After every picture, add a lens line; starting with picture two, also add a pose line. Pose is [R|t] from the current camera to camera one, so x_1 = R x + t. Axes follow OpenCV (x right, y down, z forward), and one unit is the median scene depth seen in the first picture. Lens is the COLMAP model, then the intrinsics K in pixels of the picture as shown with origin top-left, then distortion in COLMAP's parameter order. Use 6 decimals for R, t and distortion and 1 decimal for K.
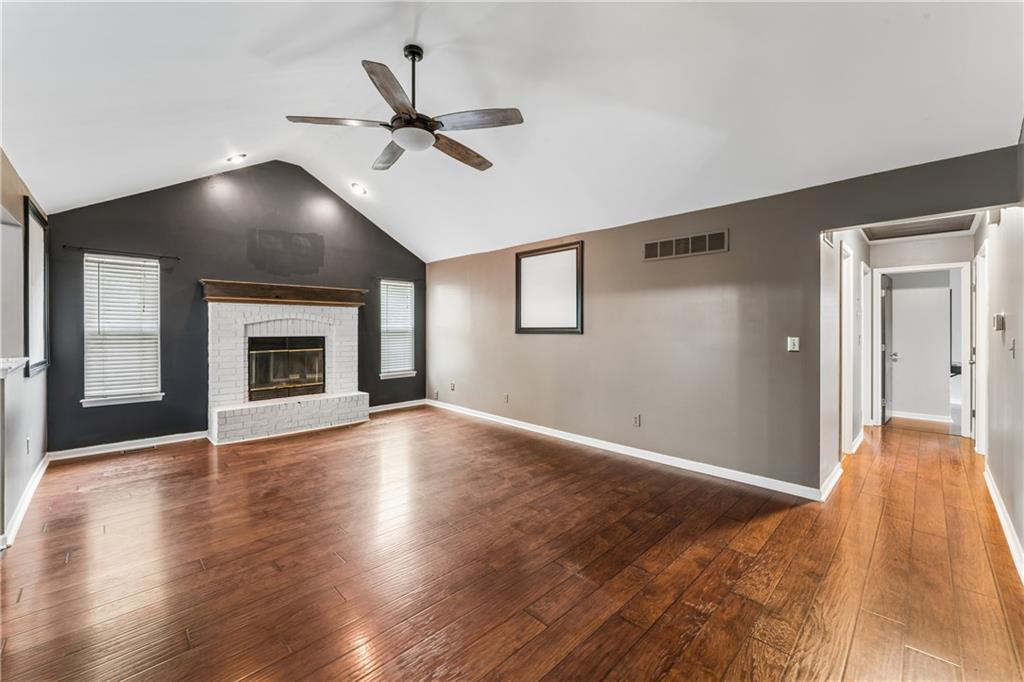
lens RADIAL K [[409.9, 0, 510.2], [0, 409.9, 328.3], [0, 0, 1]] dist [-0.002201, 0.000073]
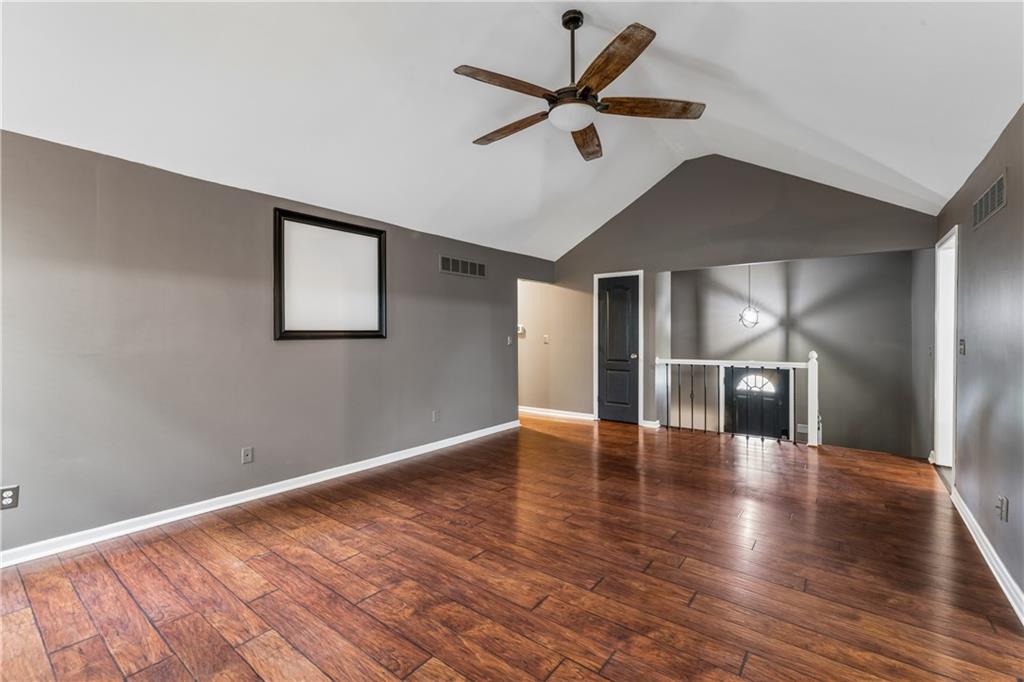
lens RADIAL K [[440.2, 0, 512.4], [0, 440.2, 331.4], [0, 0, 1]] dist [-0.008800, 0.000292]
pose [[-0.142216, 0.002036, 0.989834, -0.804217], [0.004474, 0.999989, -0.001414, 0.002057], [-0.989826, 0.004228, -0.142223, 0.882054]]
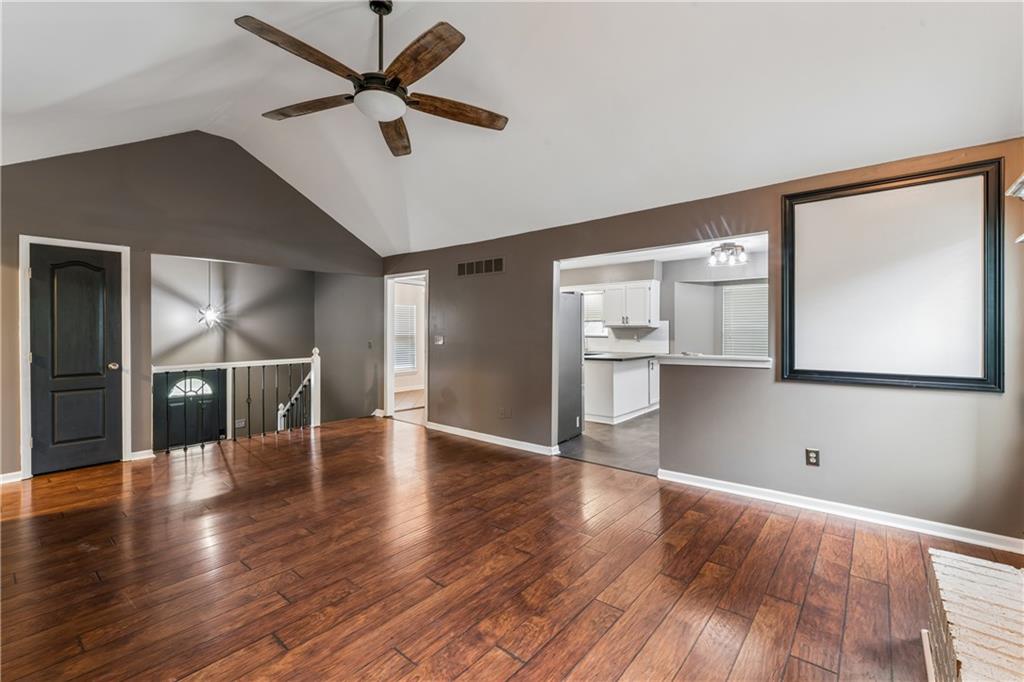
lens RADIAL K [[440.2, 0, 512.4], [0, 440.2, 331.4], [0, 0, 1]] dist [-0.008800, 0.000292]
pose [[-0.995186, 0.003811, -0.097934, -0.286479], [0.003368, 0.999983, 0.004692, 0.000926], [0.097950, 0.004340, -0.995182, 1.345416]]
